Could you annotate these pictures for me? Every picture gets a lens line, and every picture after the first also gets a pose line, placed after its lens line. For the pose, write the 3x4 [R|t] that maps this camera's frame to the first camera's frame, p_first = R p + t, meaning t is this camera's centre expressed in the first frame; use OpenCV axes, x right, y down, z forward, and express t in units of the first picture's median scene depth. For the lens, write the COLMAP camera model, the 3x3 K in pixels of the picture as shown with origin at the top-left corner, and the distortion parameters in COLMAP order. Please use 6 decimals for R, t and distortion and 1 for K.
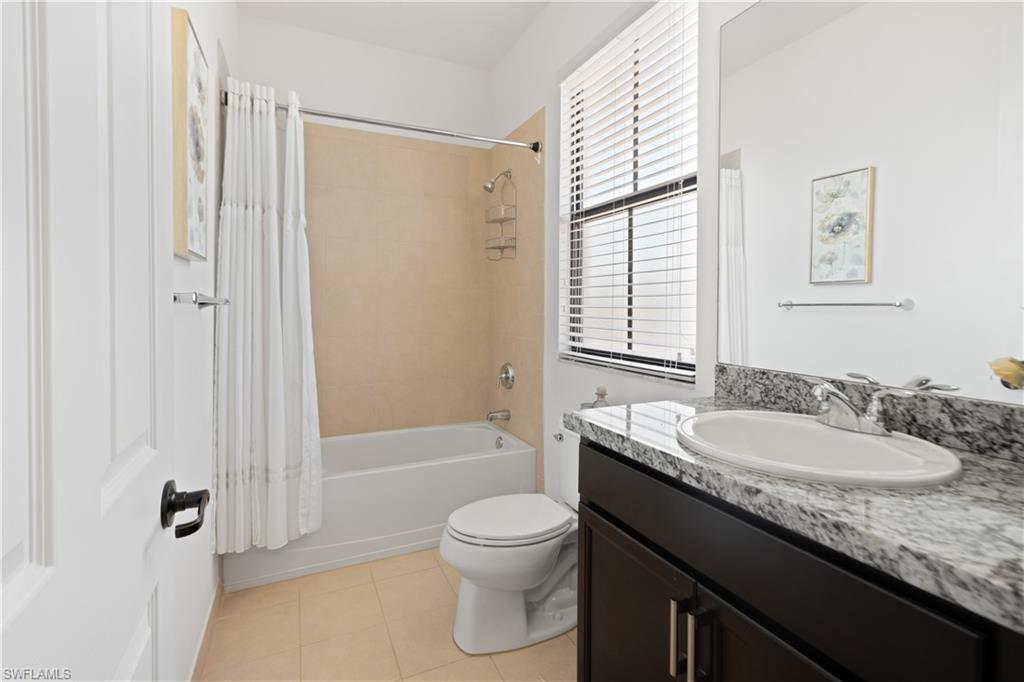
lens RADIAL K [[472.2, 0, 506.8], [0, 472.2, 310.7], [0, 0, 1]] dist [-0.002660, 0.002416]
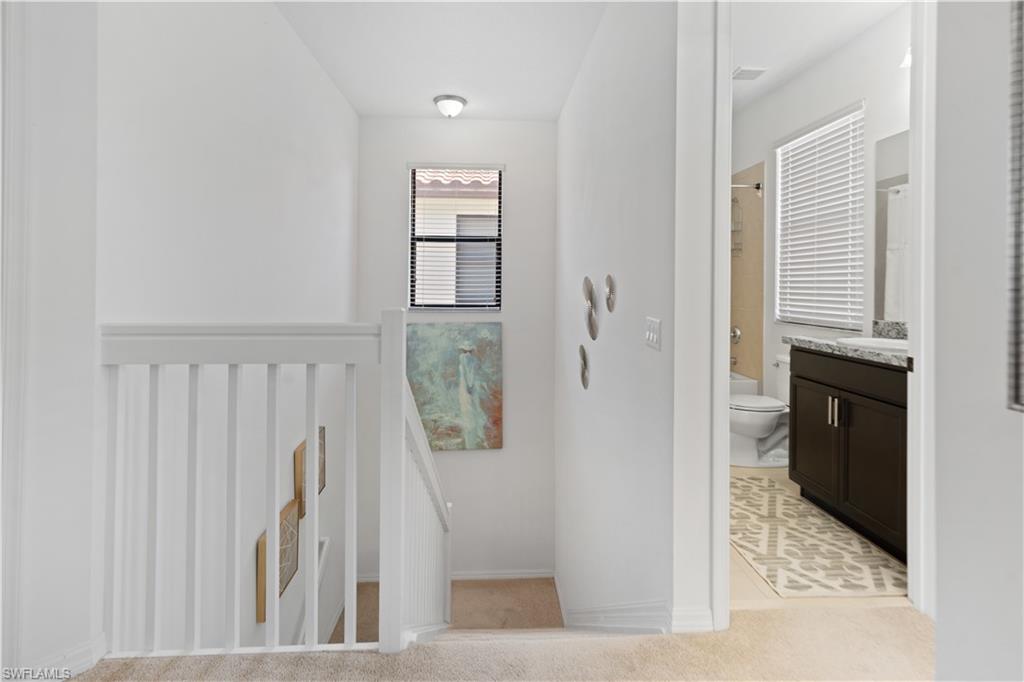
lens RADIAL K [[472.2, 0, 510.7], [0, 472.2, 285.1], [0, 0, 1]] dist [-0.002660, 0.002416]
pose [[0.928736, 0.003868, -0.370722, -0.224183], [-0.009726, 0.999856, -0.013934, 0.014577], [0.370615, 0.016547, 0.928639, -1.415848]]
